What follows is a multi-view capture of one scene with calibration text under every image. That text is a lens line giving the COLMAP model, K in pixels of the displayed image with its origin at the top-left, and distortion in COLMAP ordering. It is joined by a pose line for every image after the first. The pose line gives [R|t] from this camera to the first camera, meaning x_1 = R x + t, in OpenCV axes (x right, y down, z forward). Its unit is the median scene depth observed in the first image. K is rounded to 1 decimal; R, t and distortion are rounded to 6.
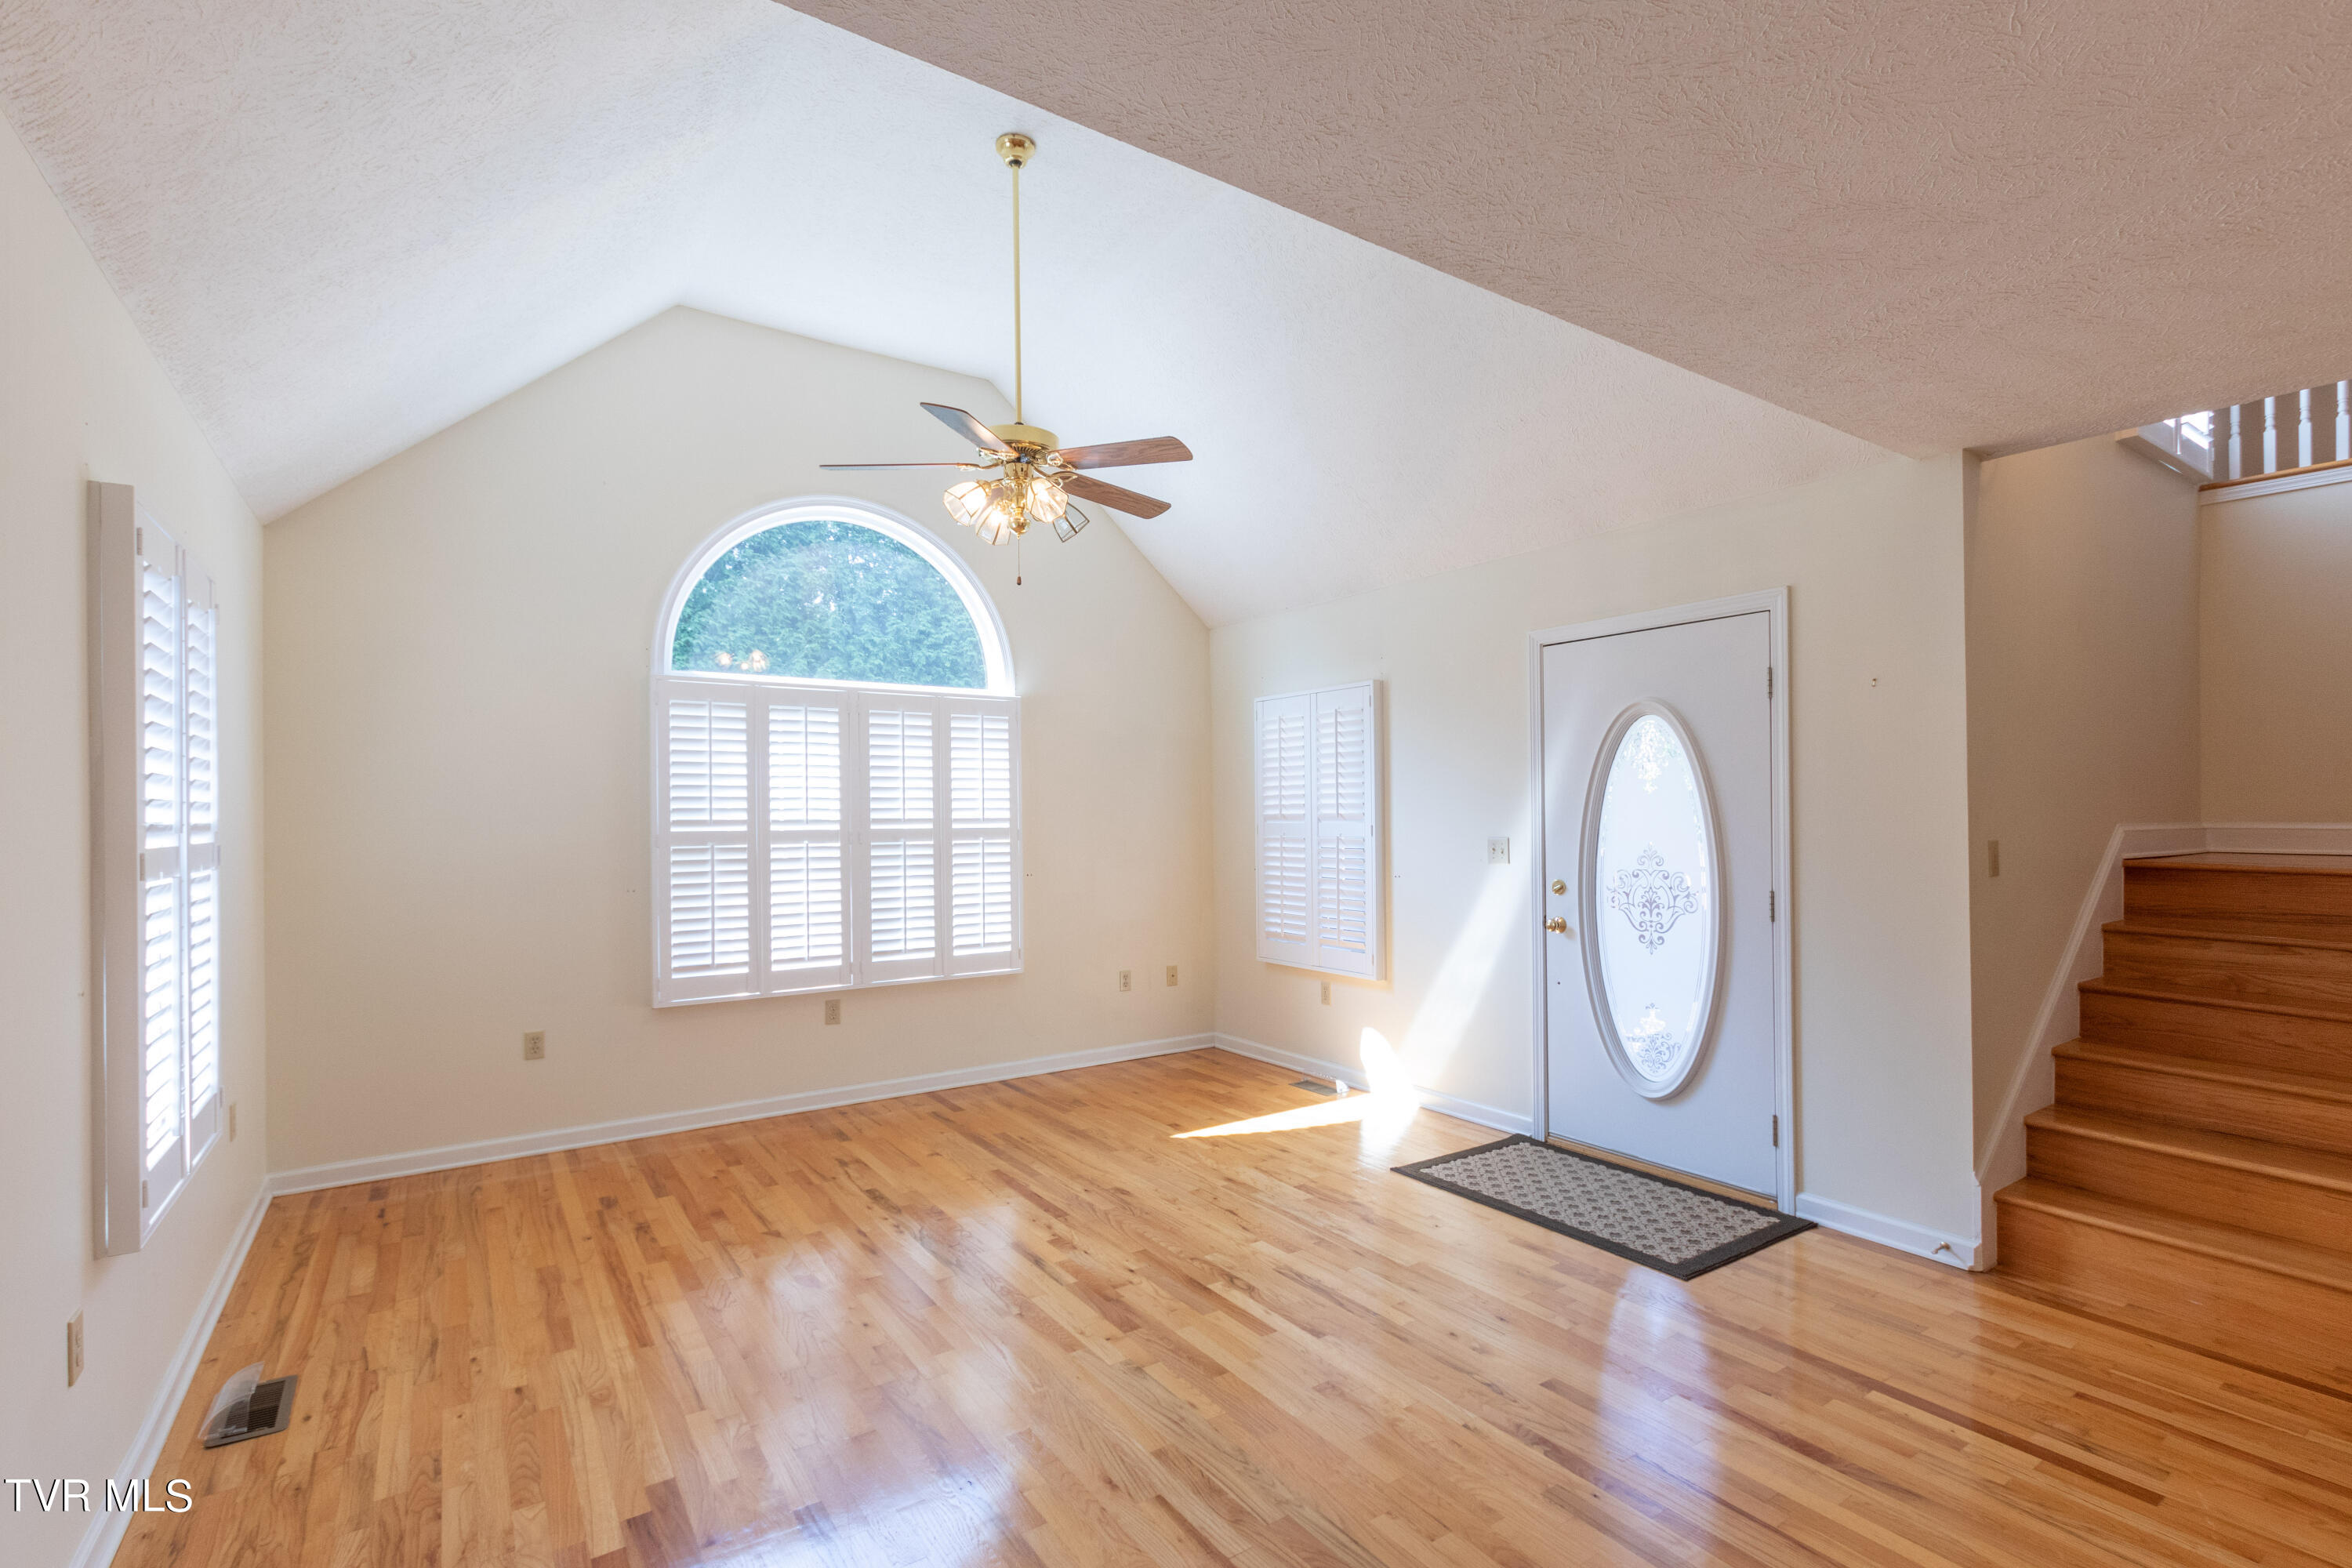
lens RADIAL K [[1044.5, 0, 1170.1], [0, 1044.5, 813.3], [0, 0, 1]] dist [0.000884, 0.000058]
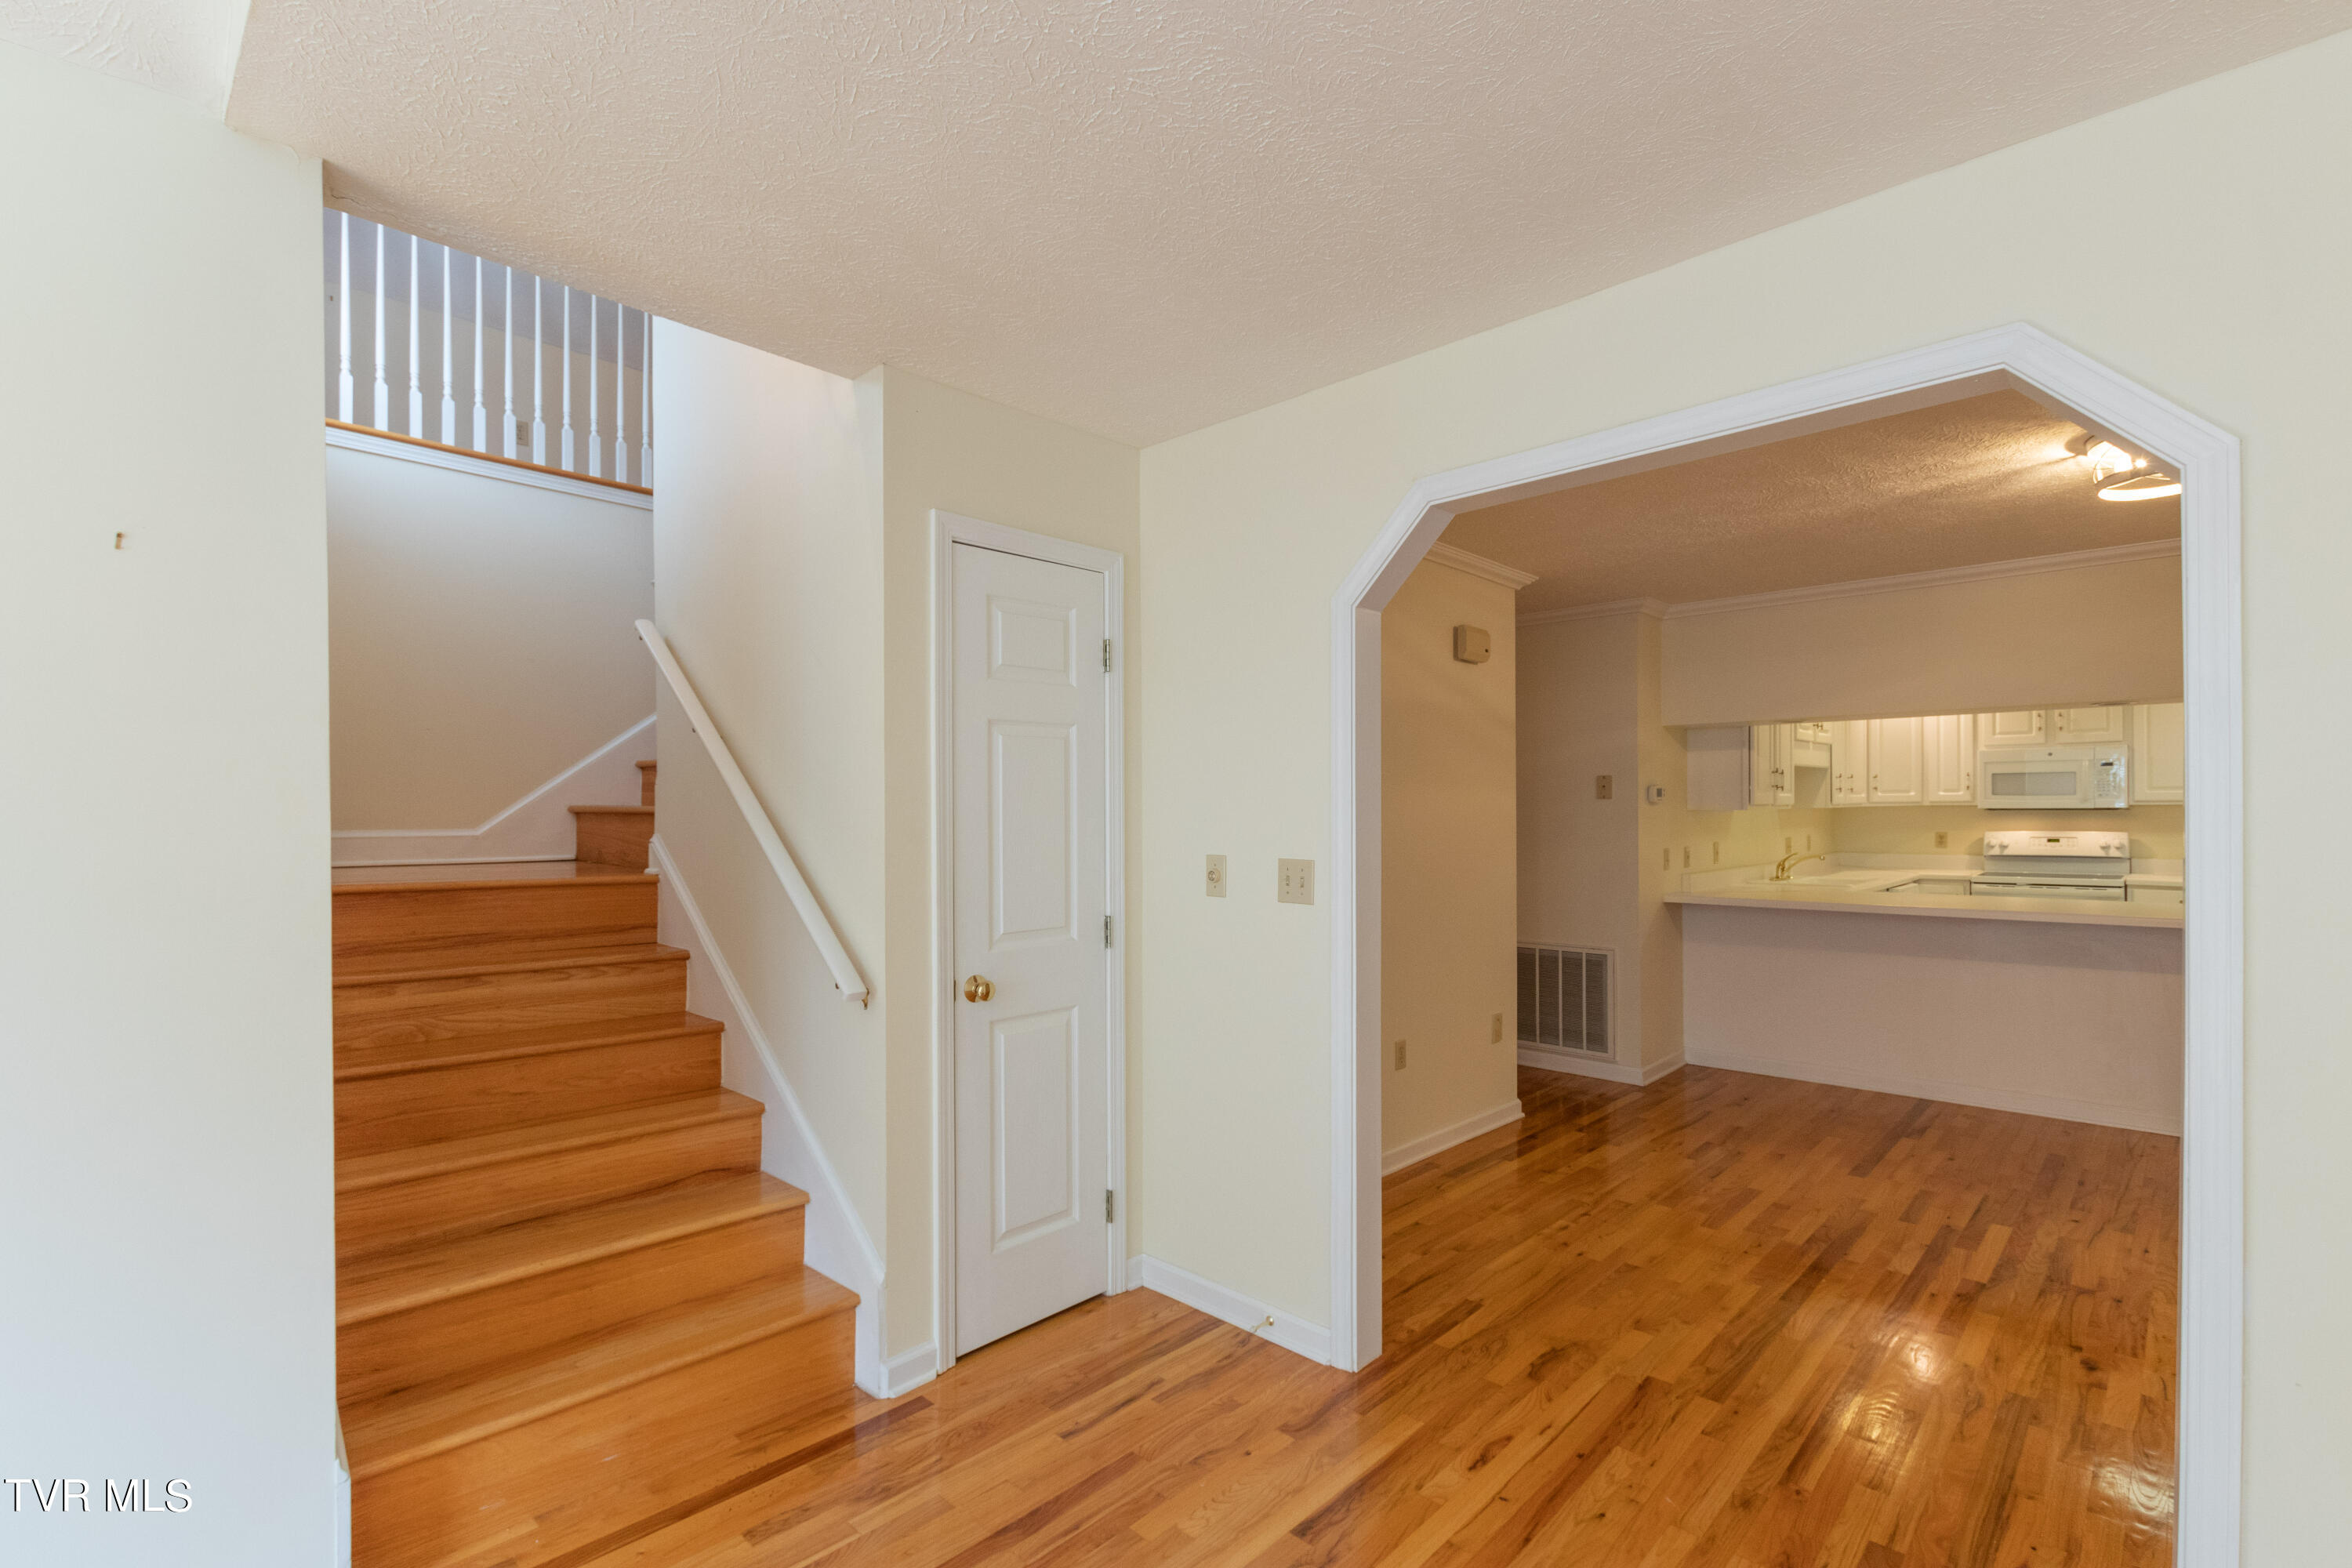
lens RADIAL K [[1090.4, 0, 1189.3], [0, 1090.4, 806.5], [0, 0, 1]] dist [0.000242, -0.000218]
pose [[-0.212294, 0.008661, 0.977167, 0.073958], [0.001746, 0.999962, -0.008484, -0.001124], [-0.977204, -0.000095, -0.212301, 0.548478]]
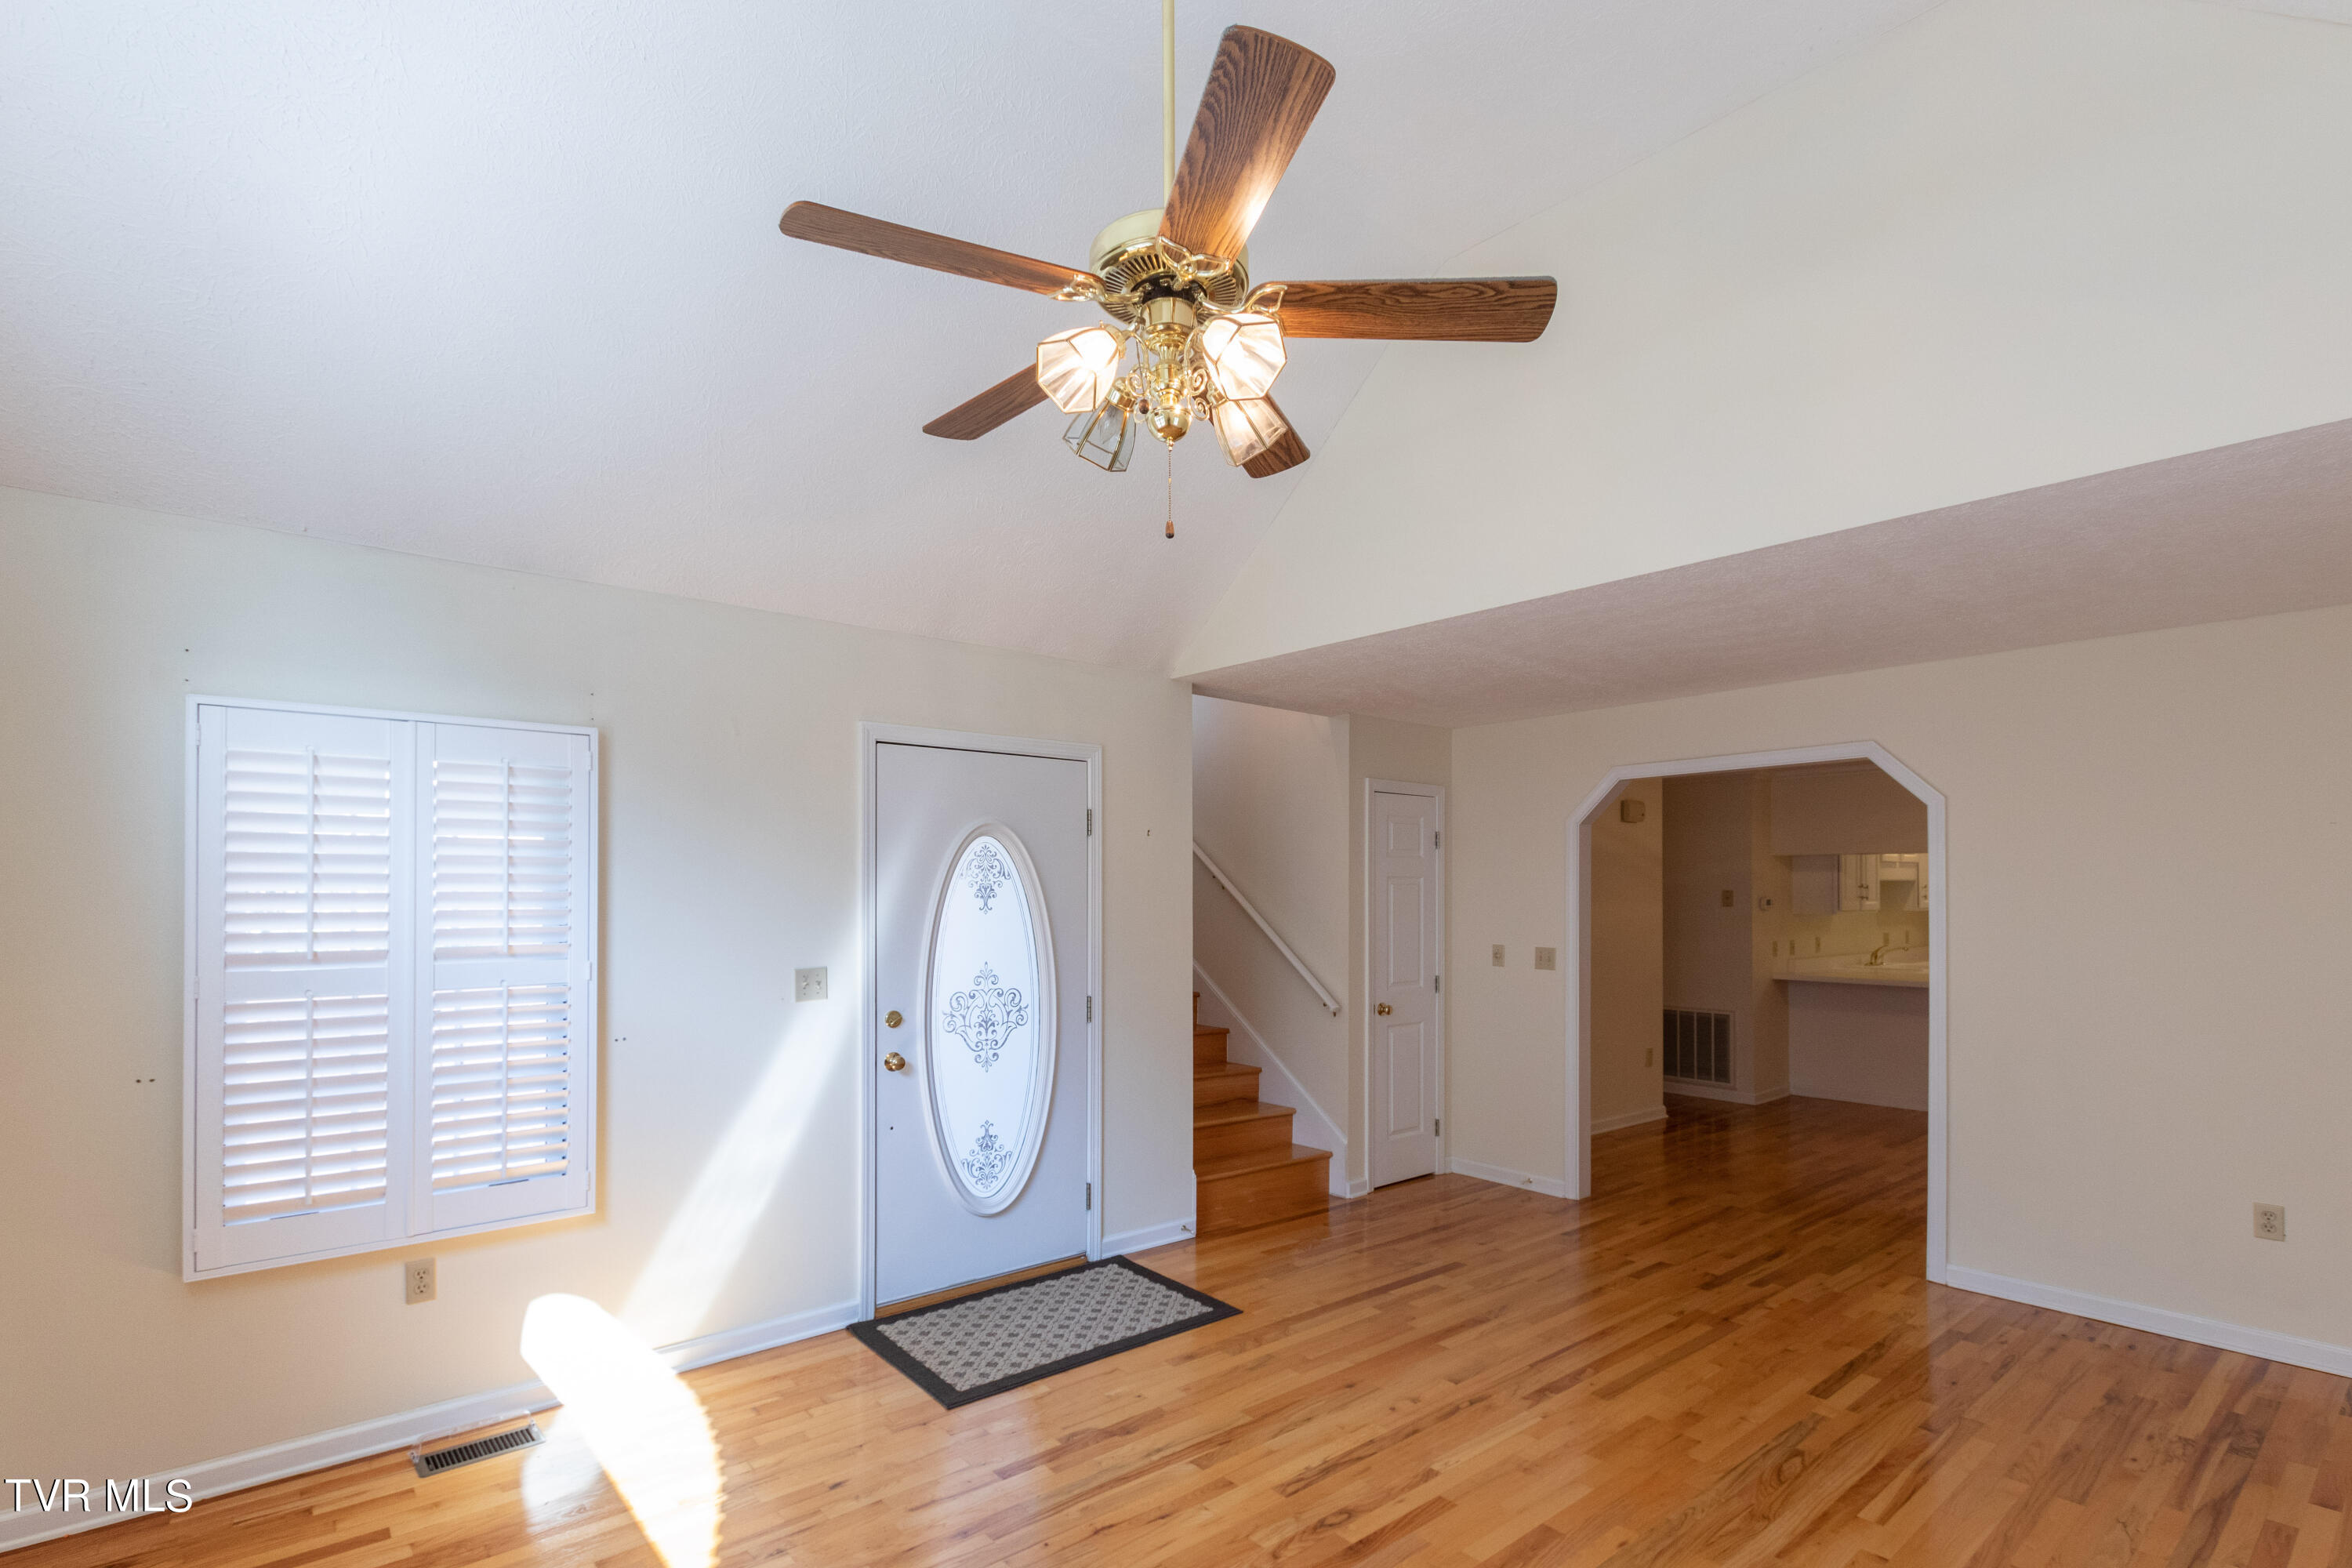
lens RADIAL K [[1056.1, 0, 1171.0], [0, 1056.1, 891.2], [0, 0, 1]] dist [0.003862, -0.000112]
pose [[-0.068774, 0.008262, 0.997598, -0.590816], [-0.002102, 0.999962, -0.008426, -0.033429], [-0.997630, -0.002677, -0.068754, 0.913940]]
